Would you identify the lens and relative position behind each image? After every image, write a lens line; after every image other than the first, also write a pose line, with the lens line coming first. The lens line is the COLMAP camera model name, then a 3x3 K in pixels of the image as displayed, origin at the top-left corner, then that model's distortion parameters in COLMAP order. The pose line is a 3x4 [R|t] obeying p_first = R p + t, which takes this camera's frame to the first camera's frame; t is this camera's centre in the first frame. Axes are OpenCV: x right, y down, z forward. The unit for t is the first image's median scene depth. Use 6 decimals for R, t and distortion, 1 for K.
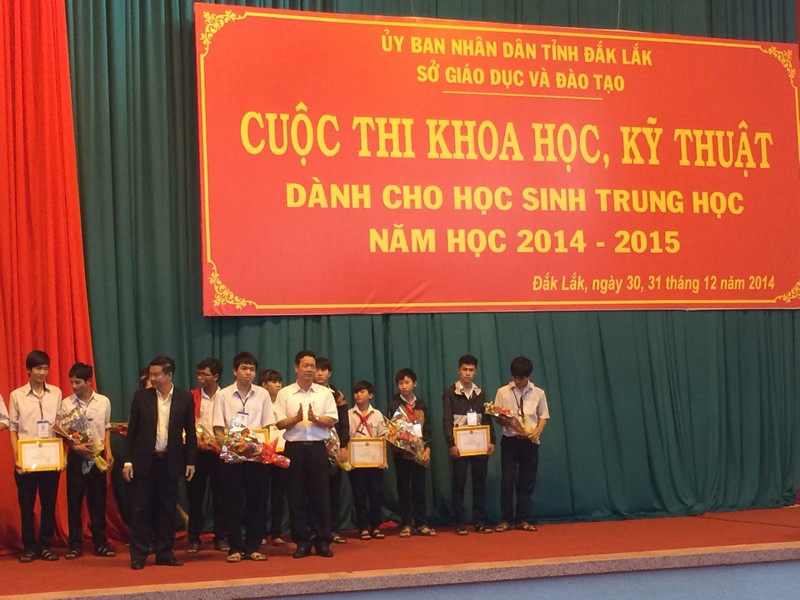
lens RADIAL K [[1511.4, 0, 400.0], [0, 1511.4, 300.0], [0, 0, 1]] dist [-0.006898, 0.506246]
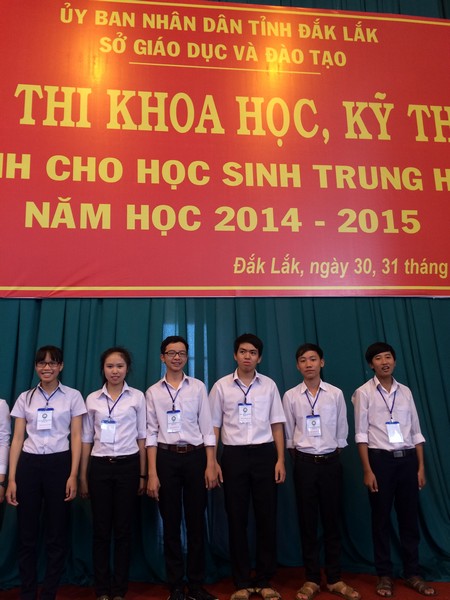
lens RADIAL K [[491.0, 0, 225.0], [0, 491.0, 300.0], [0, 0, 1]] dist [0.084264, -0.093720]
pose [[0.966975, -0.043574, -0.251119, 0.150613], [0.009465, 0.990737, -0.135467, 0.045761], [0.254696, 0.128617, 0.958430, 0.723316]]
